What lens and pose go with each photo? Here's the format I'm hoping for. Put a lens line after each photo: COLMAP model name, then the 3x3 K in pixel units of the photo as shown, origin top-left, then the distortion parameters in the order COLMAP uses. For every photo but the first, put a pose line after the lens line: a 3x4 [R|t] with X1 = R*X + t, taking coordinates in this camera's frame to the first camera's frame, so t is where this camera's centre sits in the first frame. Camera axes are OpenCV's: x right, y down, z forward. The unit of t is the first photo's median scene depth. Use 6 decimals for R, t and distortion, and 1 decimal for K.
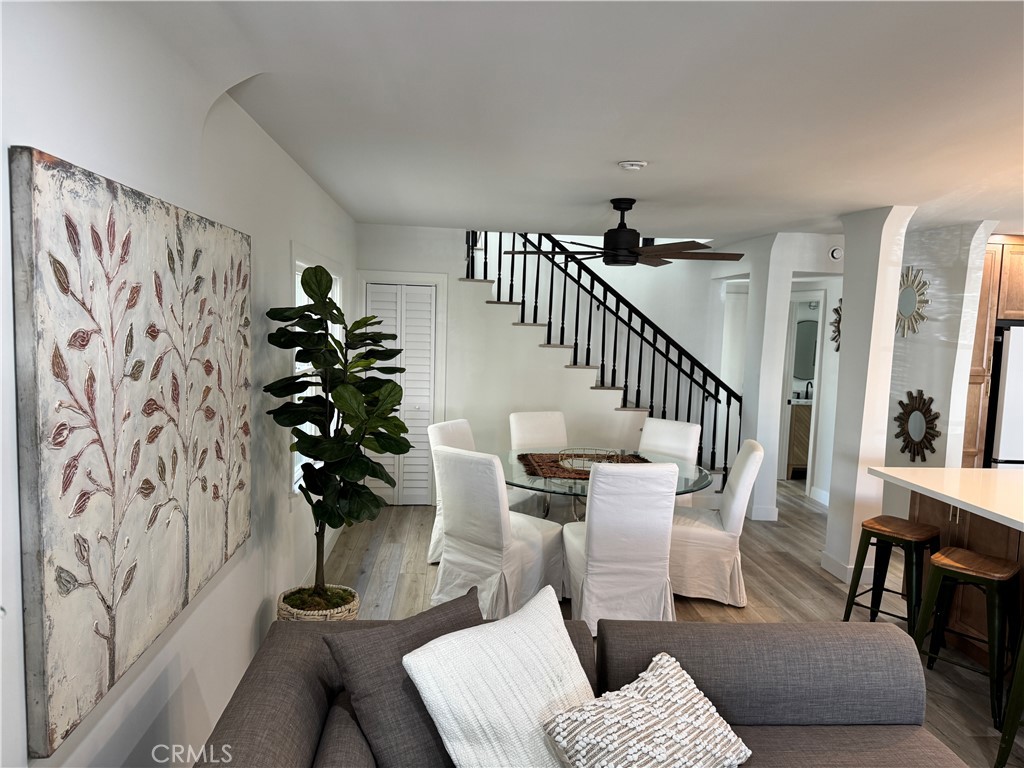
lens RADIAL K [[711.8, 0, 511.6], [0, 711.8, 386.7], [0, 0, 1]] dist [0.084217, -0.112721]
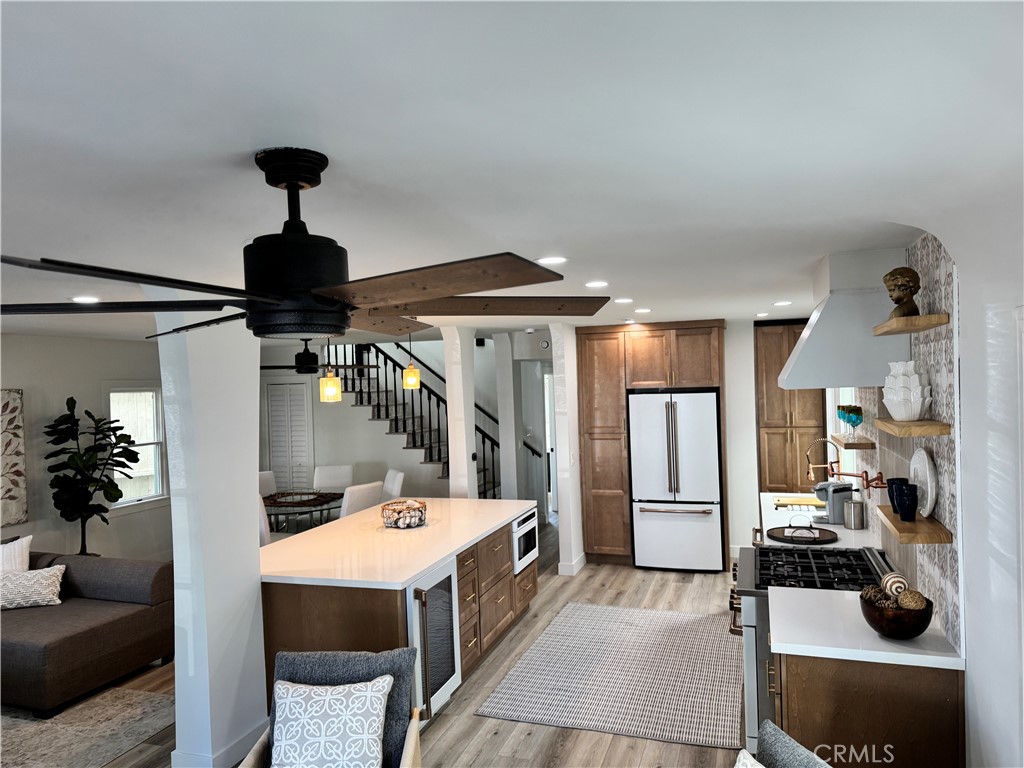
lens RADIAL K [[711.8, 0, 508.8], [0, 711.8, 390.0], [0, 0, 1]] dist [0.084217, -0.112721]
pose [[0.917632, -0.052221, -0.393986, 1.379346], [0.021484, 0.996398, -0.082028, 0.011143], [0.396851, 0.066807, 0.915449, -0.348697]]
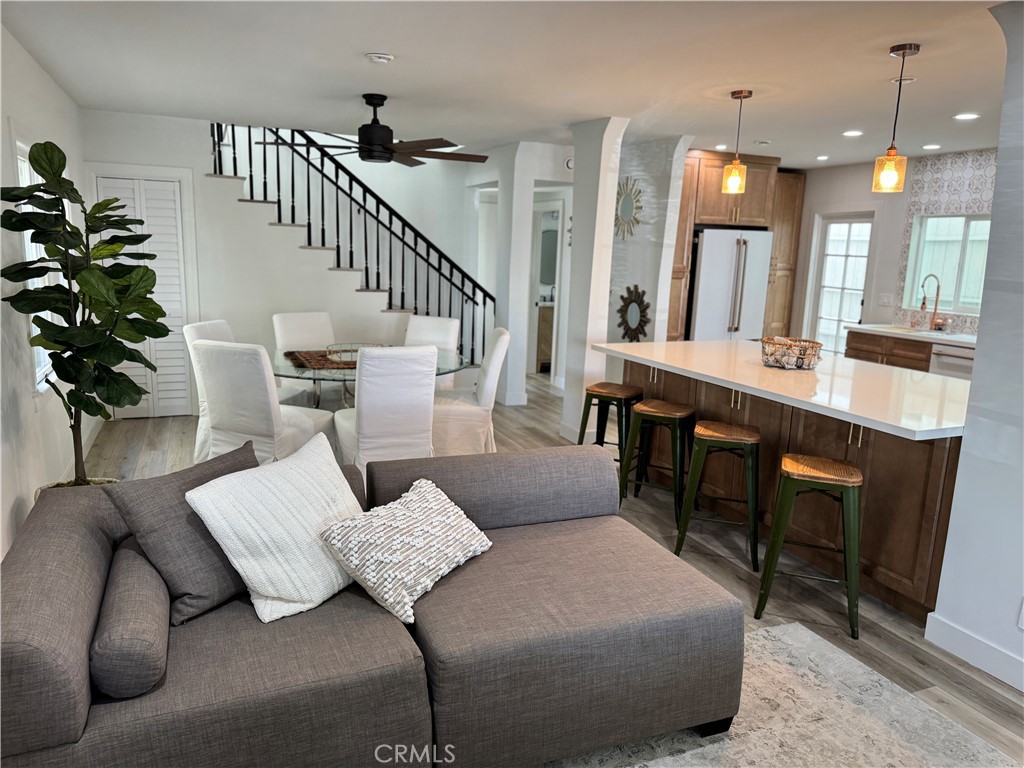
lens RADIAL K [[711.8, 0, 506.1], [0, 711.8, 390.1], [0, 0, 1]] dist [0.084217, -0.112721]
pose [[0.951102, -0.060898, 0.302814, -0.004100], [0.026127, 0.992719, 0.117583, 0.046167], [-0.307770, -0.103922, 0.945768, -0.084376]]
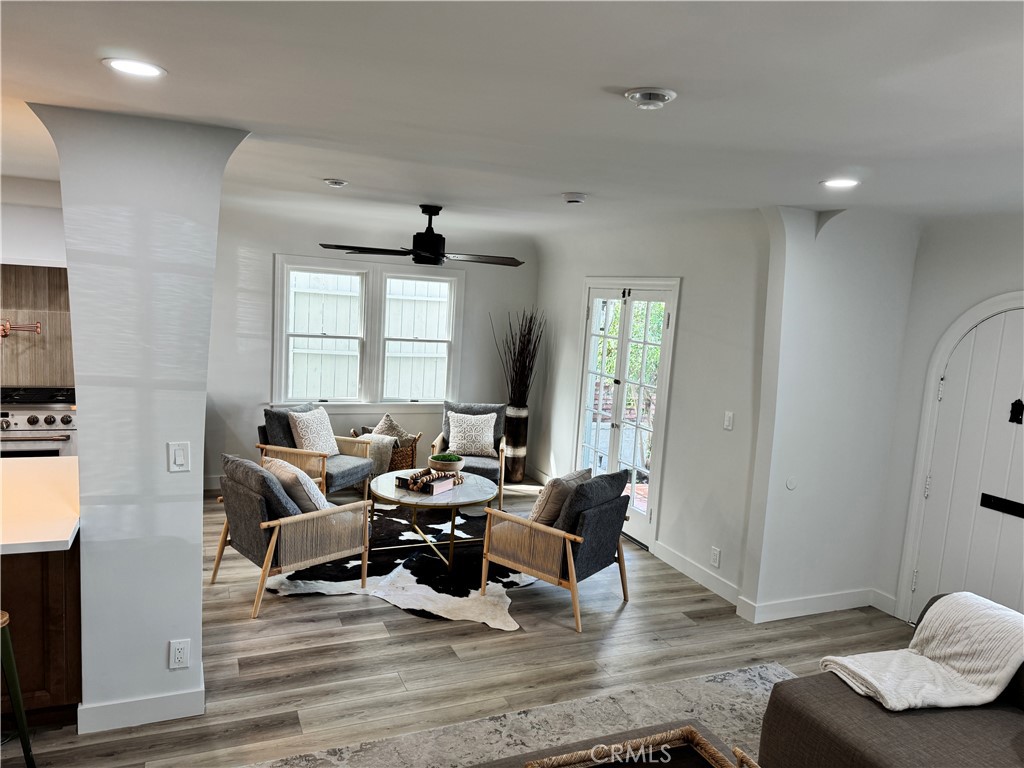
lens RADIAL K [[711.8, 0, 507.2], [0, 711.8, 383.3], [0, 0, 1]] dist [0.084217, -0.112721]
pose [[-0.321939, -0.168378, 0.931667, -0.143913], [0.009224, 0.983454, 0.180925, -0.078120], [-0.946715, 0.066840, -0.315059, 0.250614]]
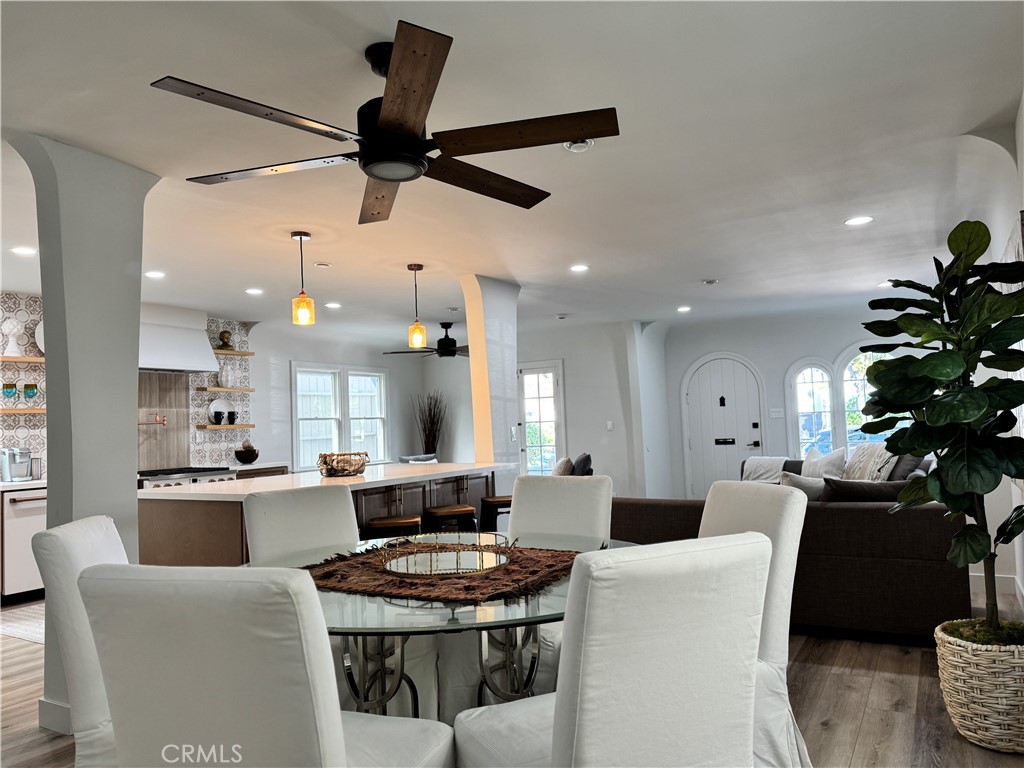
lens RADIAL K [[711.8, 0, 511.1], [0, 711.8, 390.2], [0, 0, 1]] dist [0.084217, -0.112721]
pose [[-0.817890, 0.030514, 0.574565, -0.242047], [0.064370, 0.997177, 0.038672, -0.028359], [-0.571763, 0.068614, -0.817545, 1.585754]]
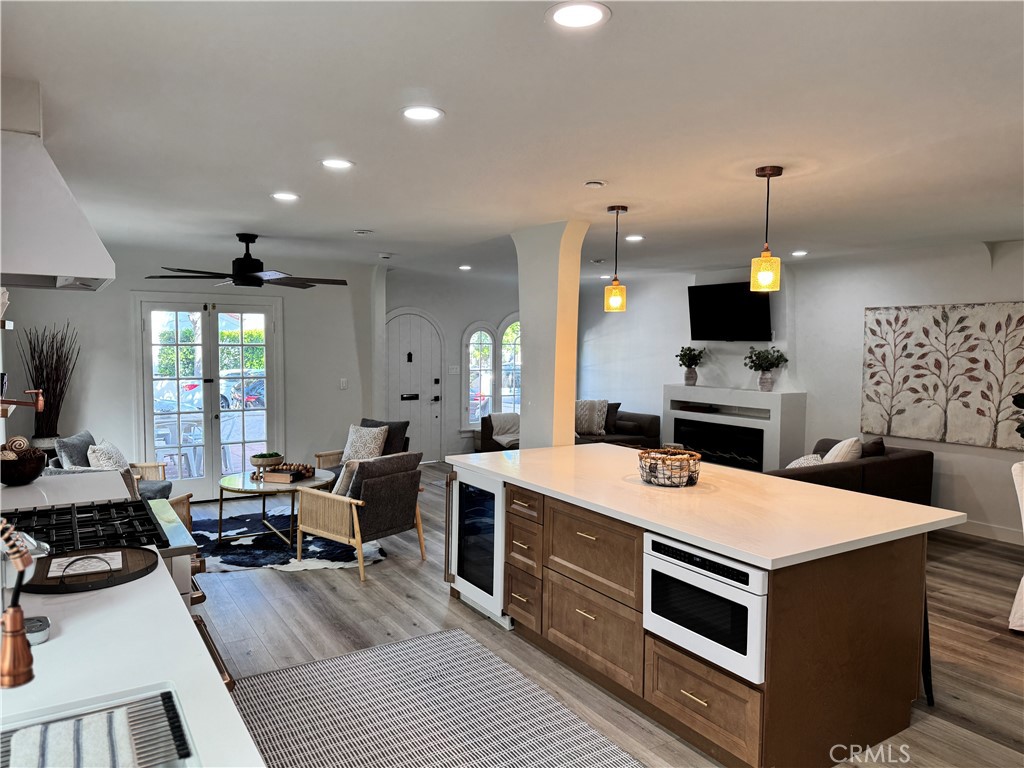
lens RADIAL K [[711.8, 0, 510.4], [0, 711.8, 389.3], [0, 0, 1]] dist [0.084217, -0.112721]
pose [[-0.885383, -0.004494, -0.464841, 1.311870], [-0.074633, 0.988356, 0.132598, -0.083373], [0.458832, 0.152093, -0.875409, 1.467824]]
